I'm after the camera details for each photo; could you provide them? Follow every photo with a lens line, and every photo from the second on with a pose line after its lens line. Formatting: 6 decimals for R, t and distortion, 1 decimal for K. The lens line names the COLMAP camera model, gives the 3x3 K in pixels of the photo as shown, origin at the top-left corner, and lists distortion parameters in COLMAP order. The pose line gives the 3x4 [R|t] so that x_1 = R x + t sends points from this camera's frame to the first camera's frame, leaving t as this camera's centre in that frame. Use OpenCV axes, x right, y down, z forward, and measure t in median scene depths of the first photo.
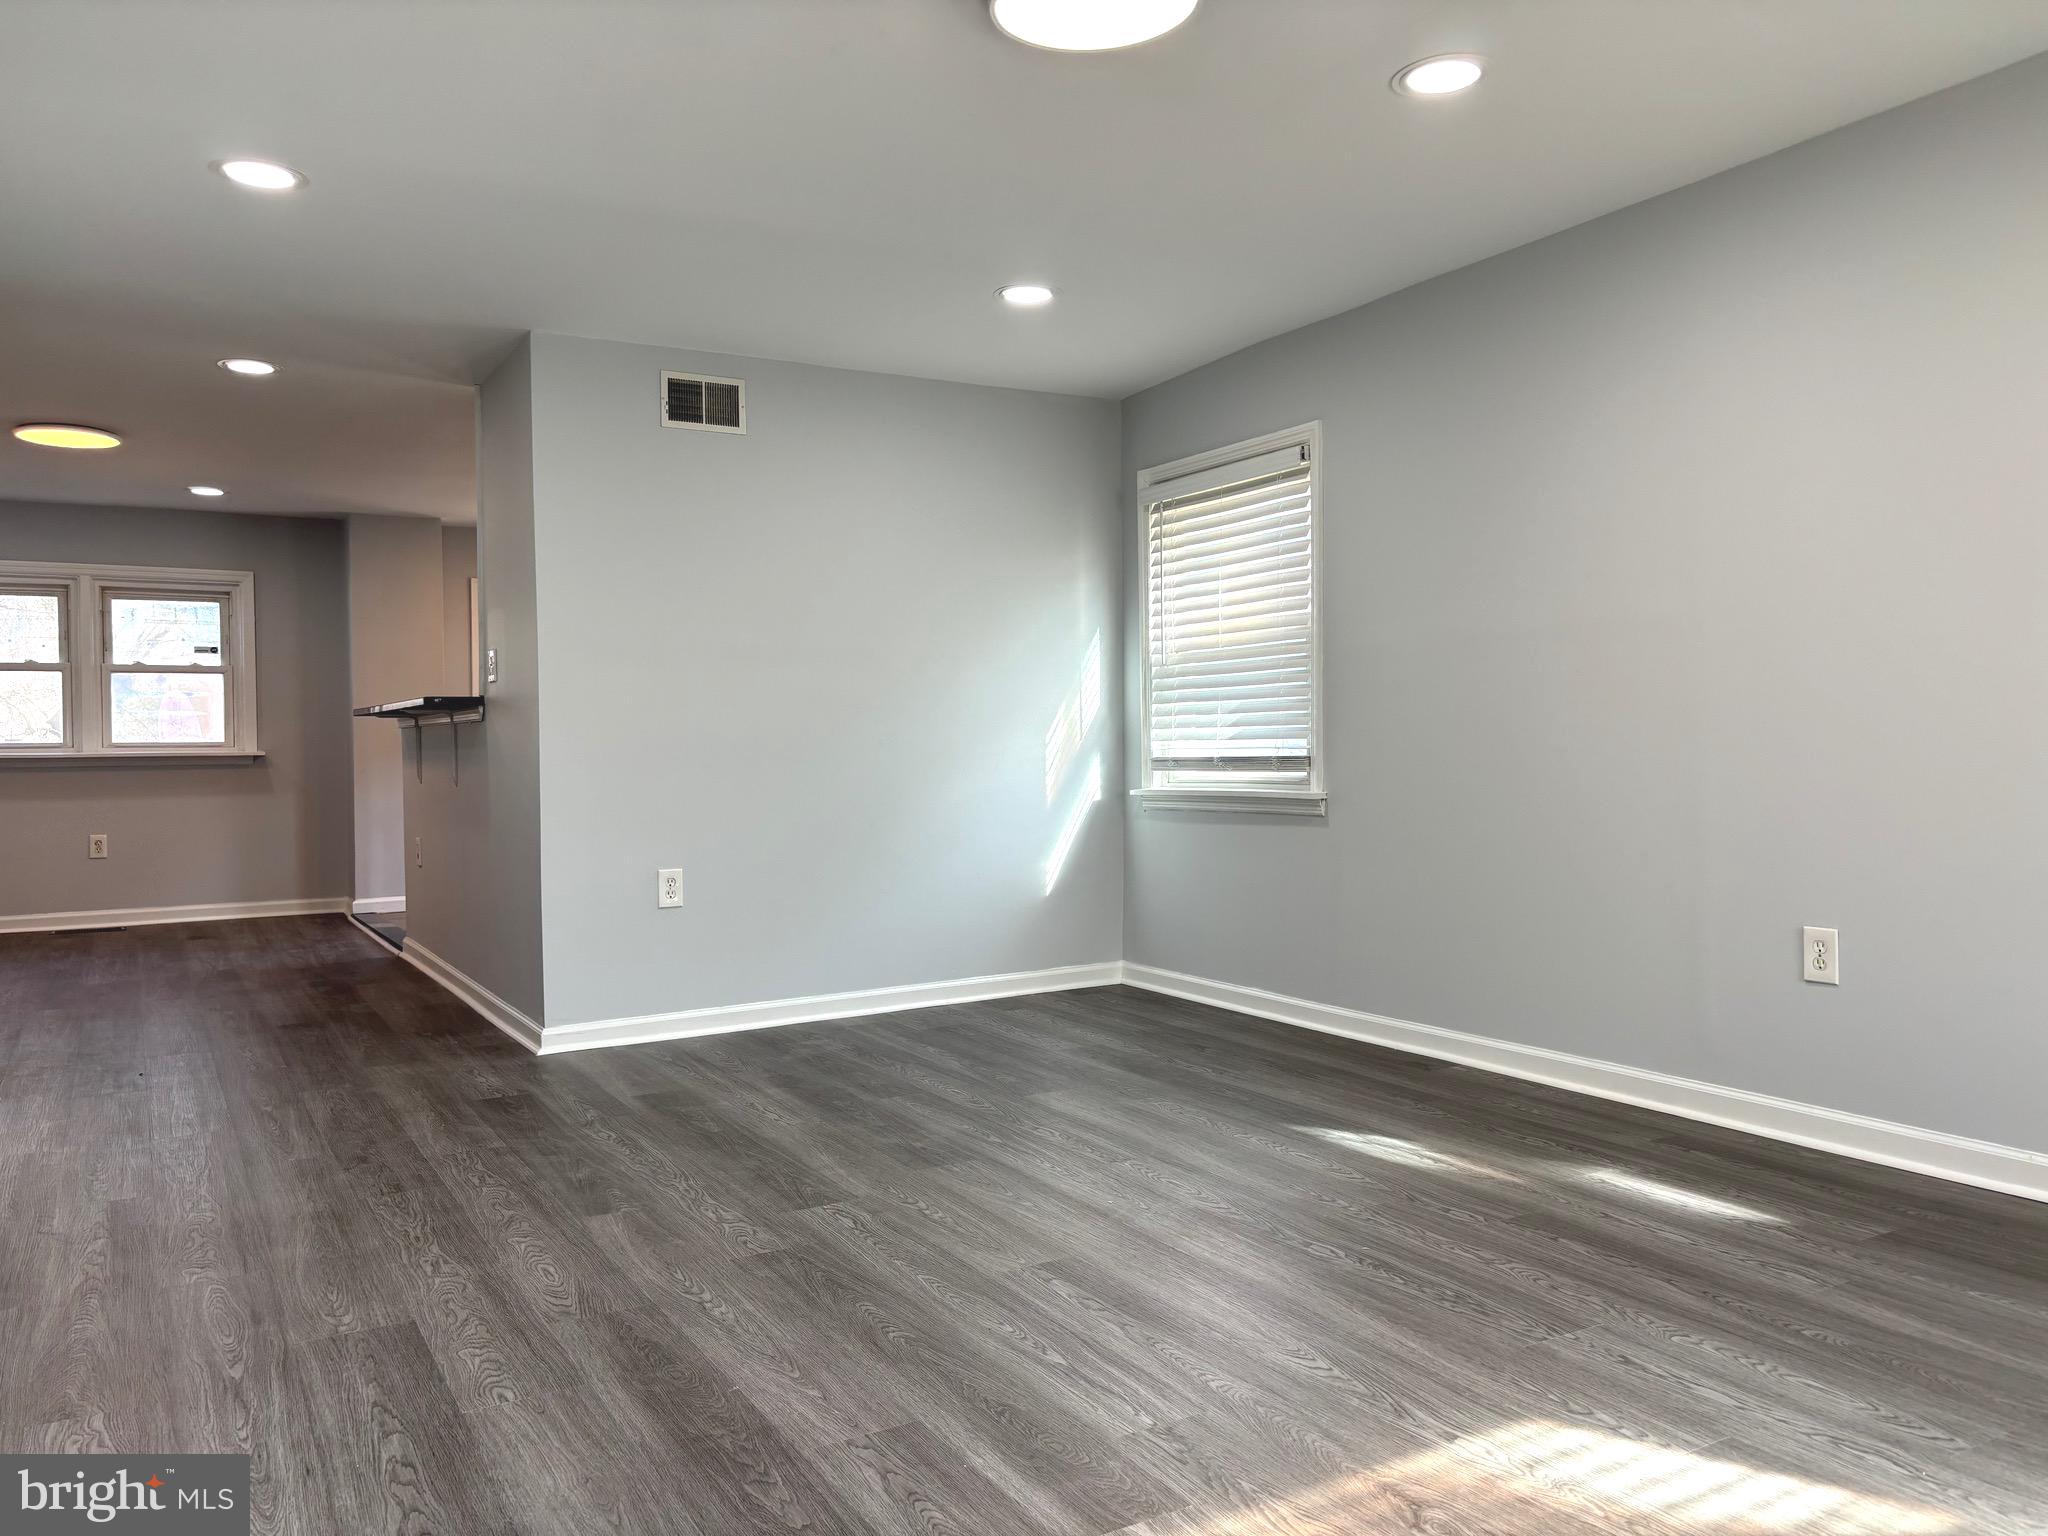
lens RADIAL K [[1542.8, 0, 1024.0], [0, 1542.8, 768.0], [0, 0, 1]] dist [0.006243, -0.003251]
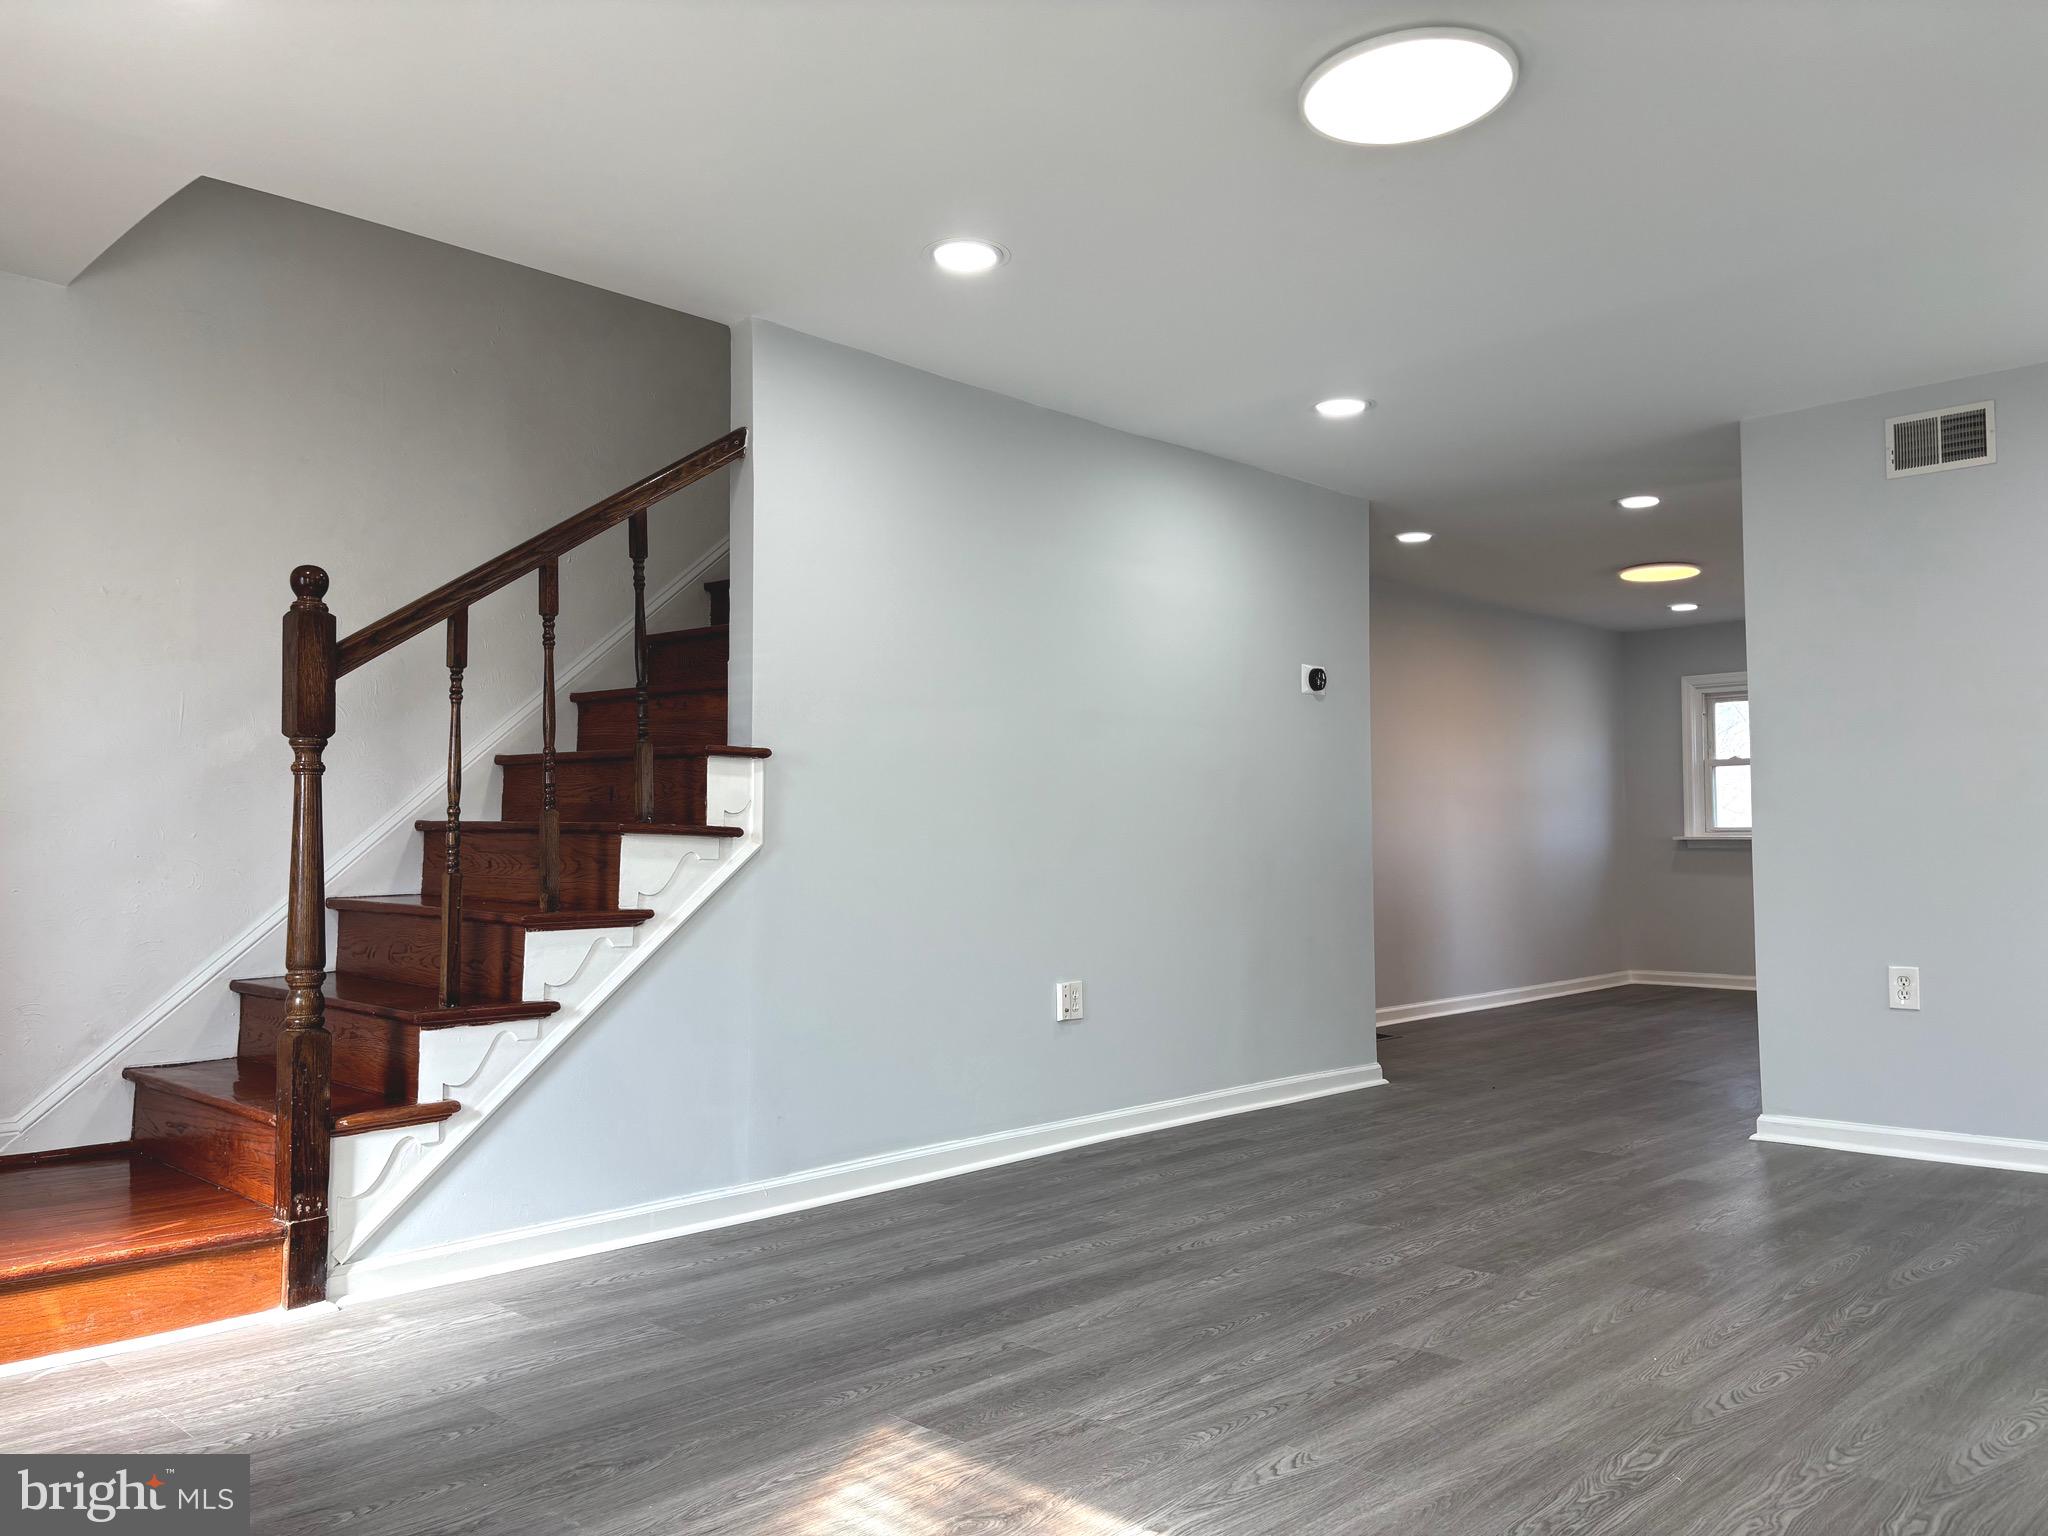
lens RADIAL K [[1542.8, 0, 1024.0], [0, 1542.8, 768.0], [0, 0, 1]] dist [0.006243, -0.003251]
pose [[0.258957, -0.041816, -0.964983, 0.931003], [-0.012849, 0.998825, -0.046731, -0.001498], [0.965803, 0.024500, 0.258115, 0.498980]]
